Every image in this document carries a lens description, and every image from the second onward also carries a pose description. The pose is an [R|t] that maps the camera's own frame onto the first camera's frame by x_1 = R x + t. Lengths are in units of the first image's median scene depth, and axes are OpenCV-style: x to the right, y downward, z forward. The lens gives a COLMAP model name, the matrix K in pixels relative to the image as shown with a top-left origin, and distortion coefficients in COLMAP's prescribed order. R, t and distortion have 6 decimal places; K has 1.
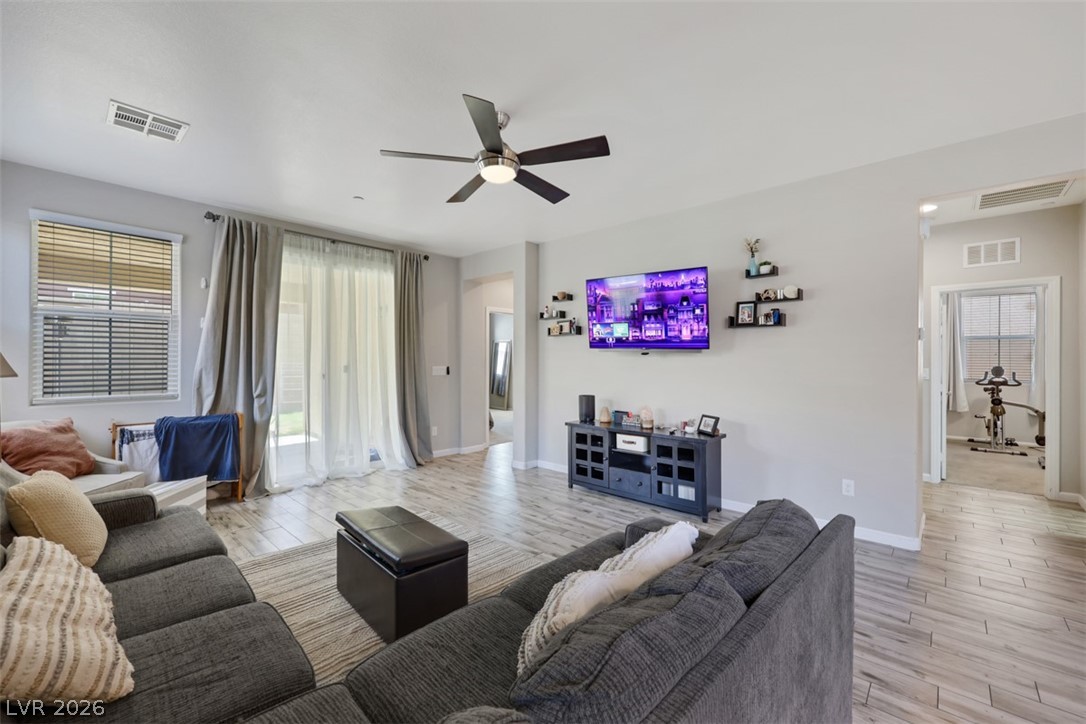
lens RADIAL K [[438.2, 0, 542.0], [0, 438.2, 358.1], [0, 0, 1]] dist [-0.002044, 0.000223]
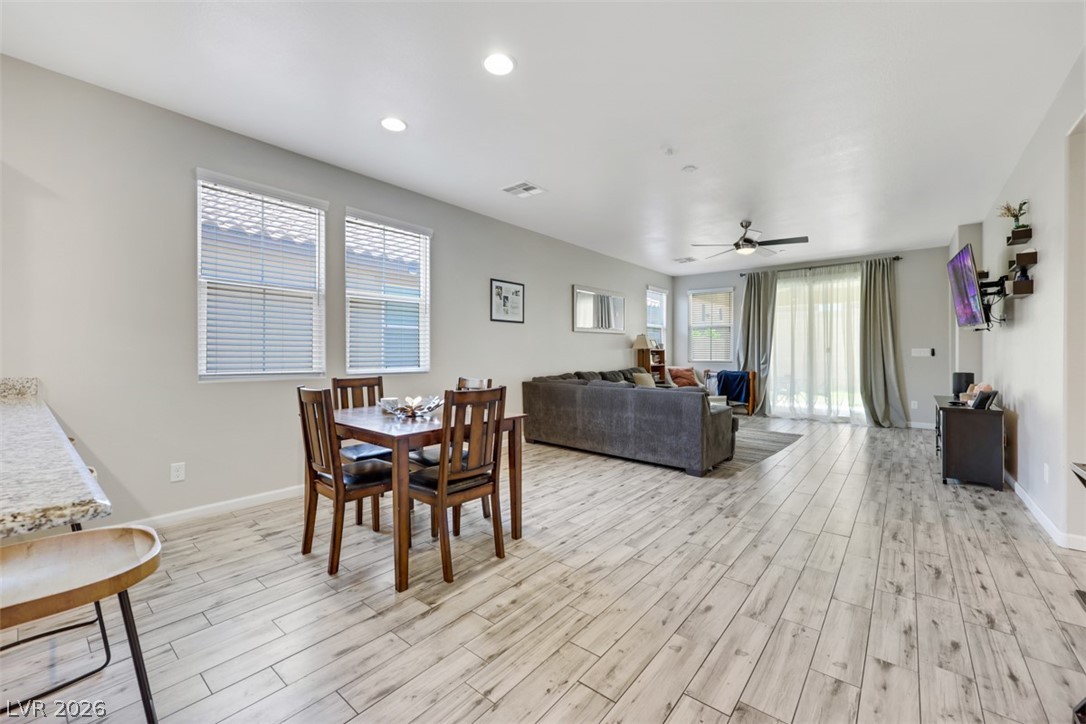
lens RADIAL K [[438.2, 0, 542.0], [0, 438.2, 358.1], [0, 0, 1]] dist [-0.002044, 0.000223]
pose [[0.055995, 0.009946, -0.998381, 1.102287], [0.004201, 0.999939, 0.010197, 0.037542], [0.998422, -0.004765, 0.055950, -0.050738]]
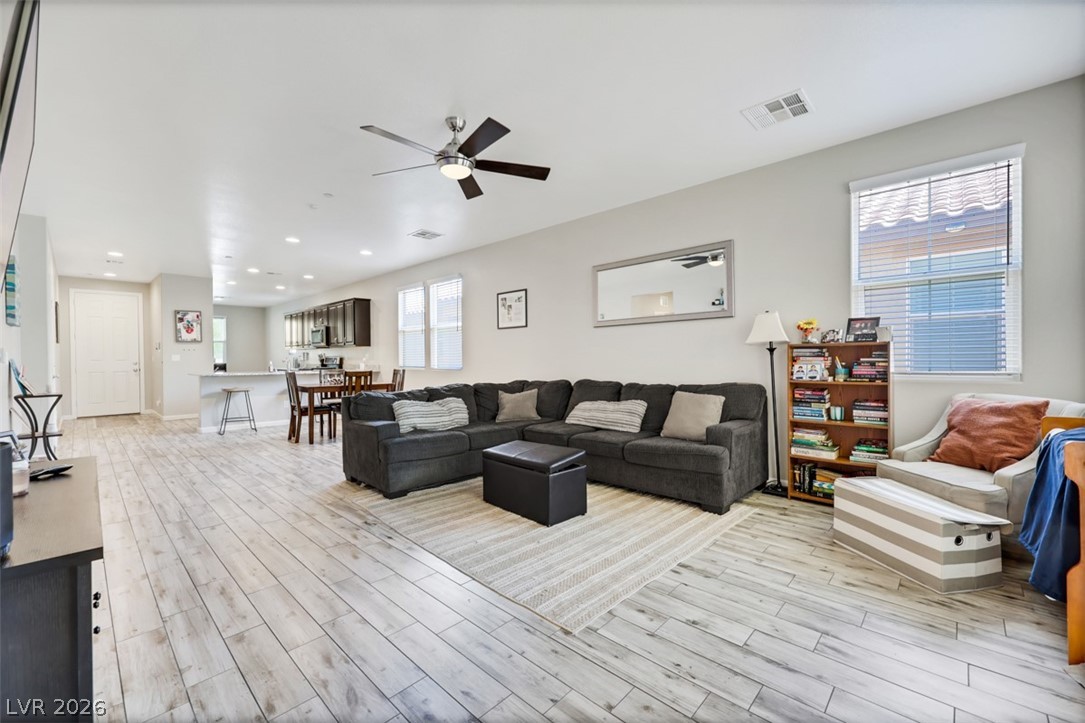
lens RADIAL K [[444.3, 0, 545.6], [0, 444.3, 362.6], [0, 0, 1]] dist [-0.001753, -0.000441]
pose [[-0.999938, 0.005907, 0.009479, -0.195932], [0.005978, 0.999954, 0.007511, 0.045104], [-0.009434, 0.007568, -0.999927, 1.242019]]
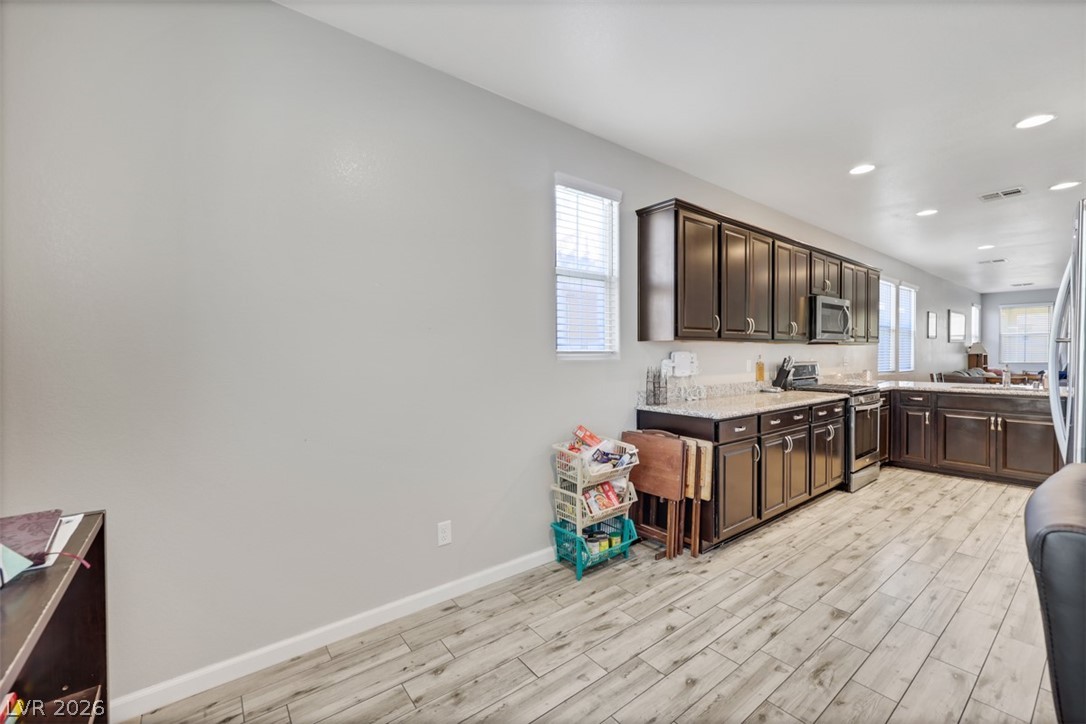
lens RADIAL K [[444.5, 0, 541.6], [0, 444.5, 364.7], [0, 0, 1]] dist [0.001038, 0.000344]
pose [[-0.159369, 0.026086, -0.986874, 2.018606], [0.010650, 0.999638, 0.024703, -0.003198], [0.987162, -0.006573, -0.159589, -1.407844]]
